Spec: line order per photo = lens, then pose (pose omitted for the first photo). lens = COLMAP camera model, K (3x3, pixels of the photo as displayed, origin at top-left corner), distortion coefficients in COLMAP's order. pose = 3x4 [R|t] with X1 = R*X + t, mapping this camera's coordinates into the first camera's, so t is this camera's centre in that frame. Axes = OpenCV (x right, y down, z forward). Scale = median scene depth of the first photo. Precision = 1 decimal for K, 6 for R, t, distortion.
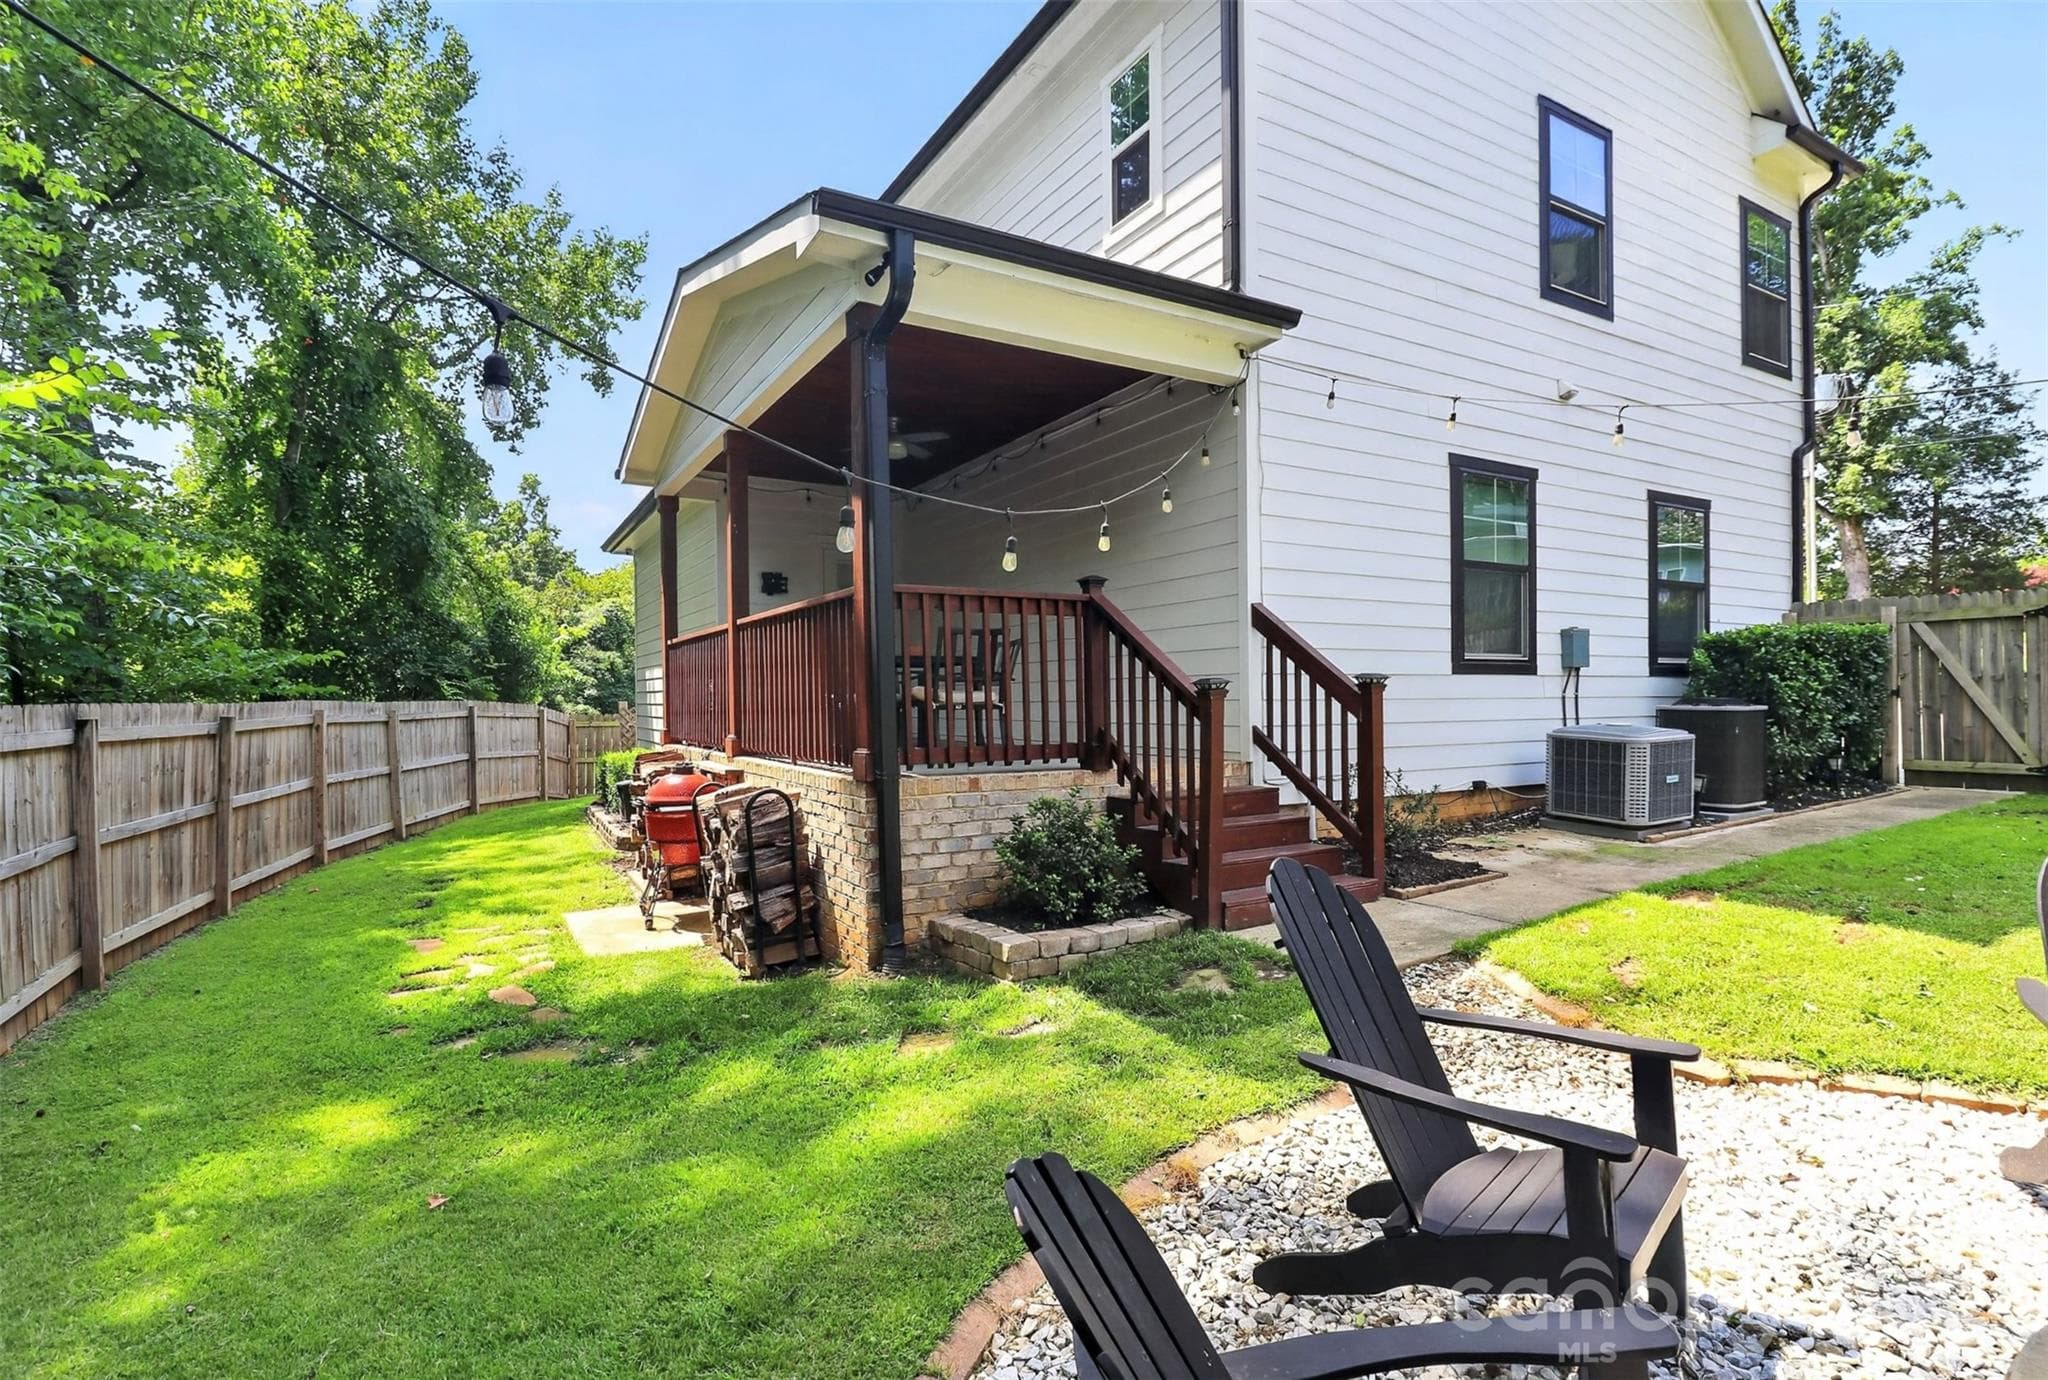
lens RADIAL K [[965.9, 0, 1012.6], [0, 965.9, 714.5], [0, 0, 1]] dist [-0.007637, -0.008482]
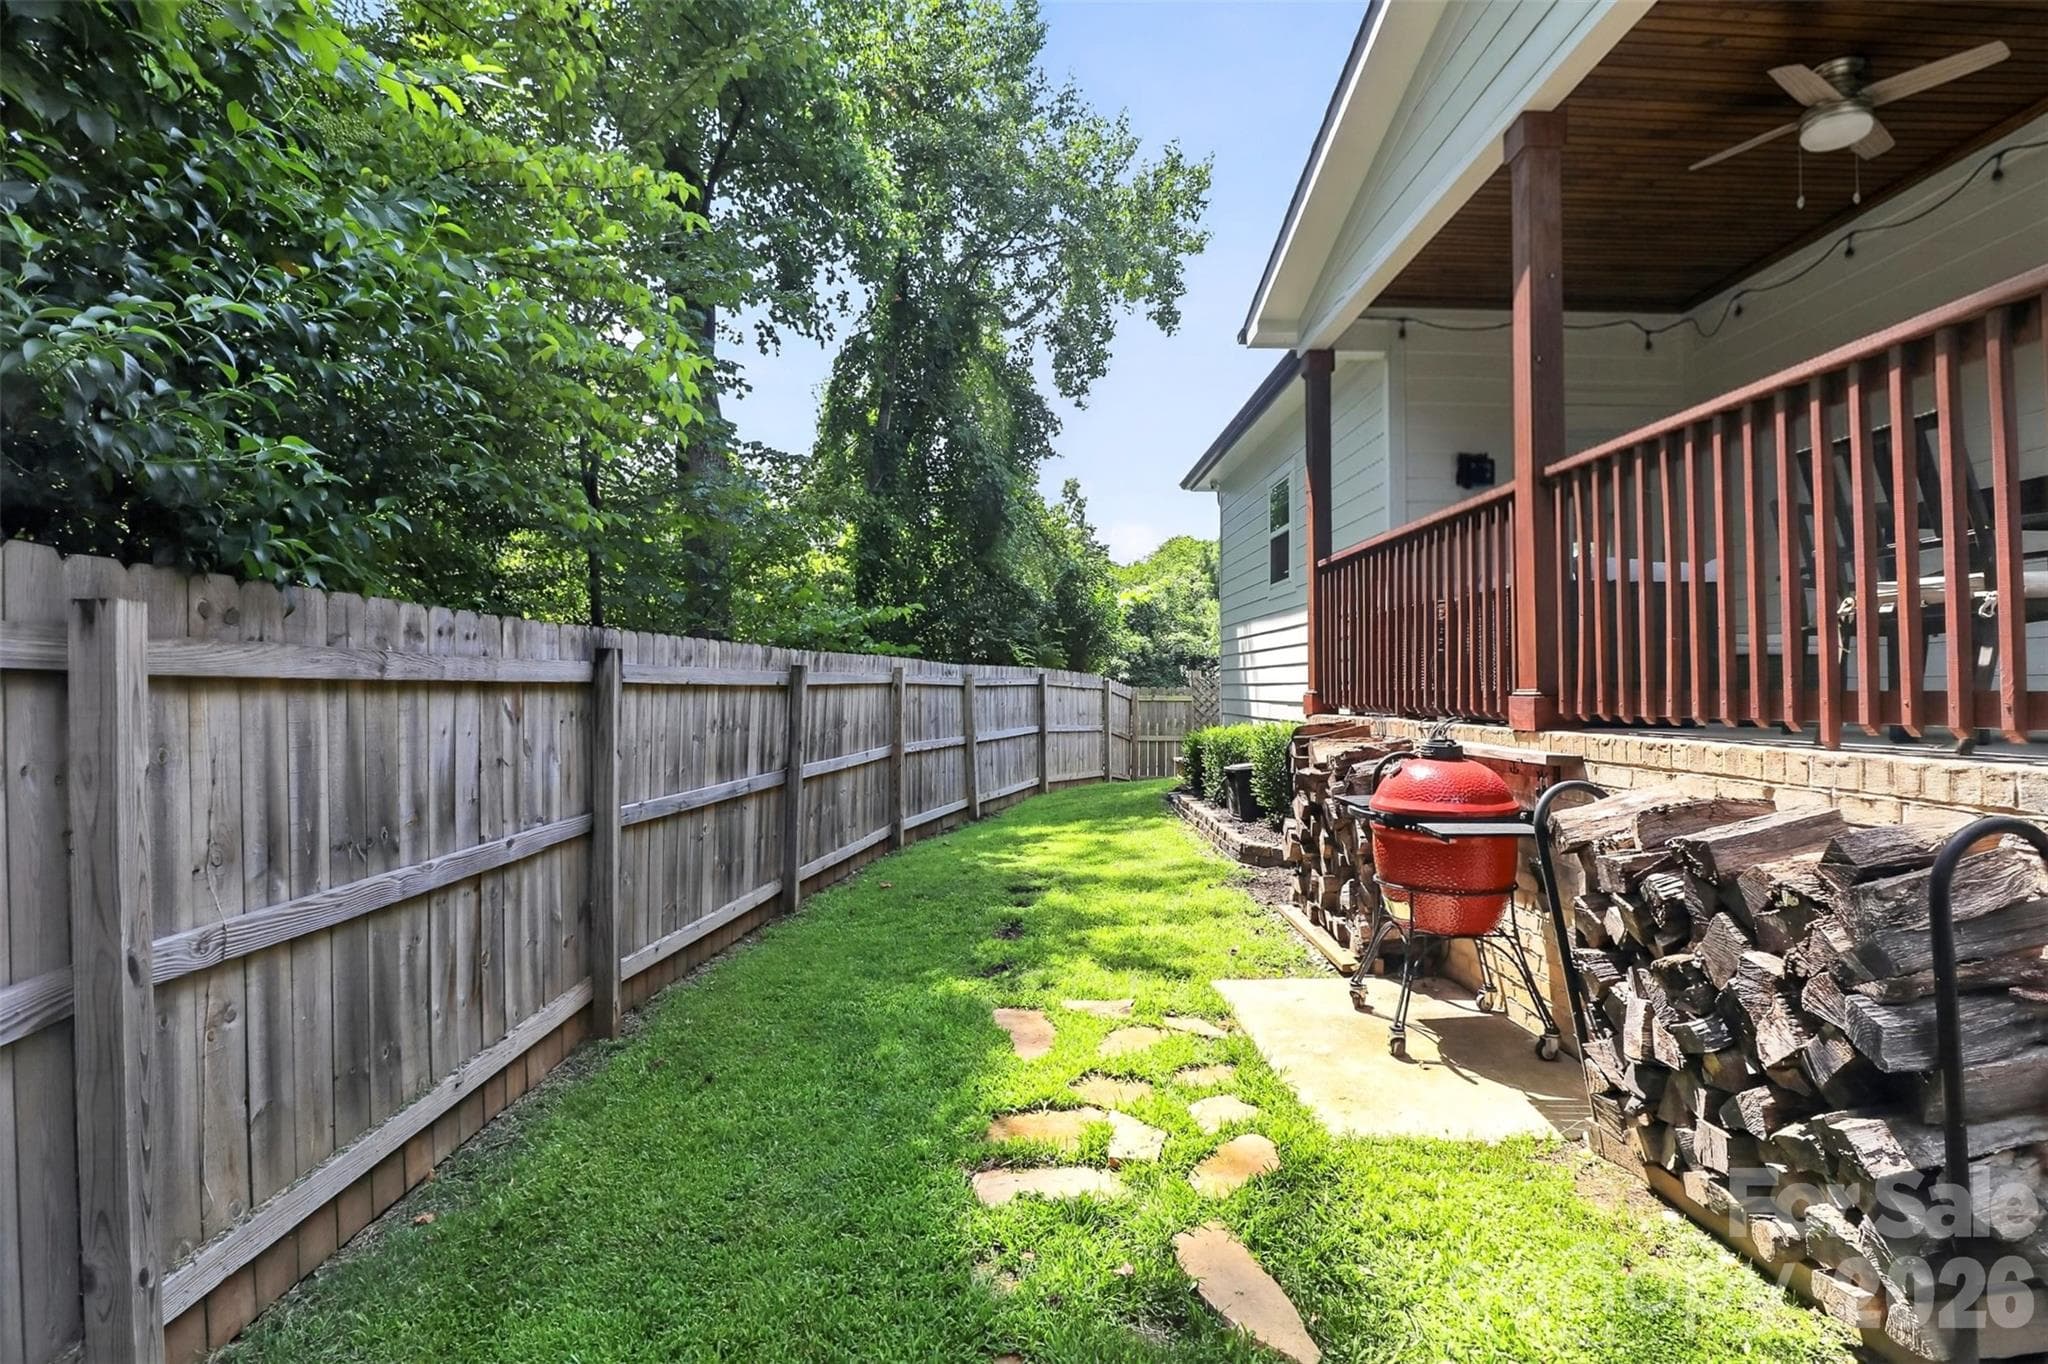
lens RADIAL K [[1003.8, 0, 1029.4], [0, 1003.8, 680.9], [0, 0, 1]] dist [-0.002419, -0.000252]
pose [[0.874449, 0.003573, -0.485105, -0.130725], [-0.012358, 0.999812, -0.014912, 0.014097], [0.484961, 0.019035, 0.874329, 0.193249]]
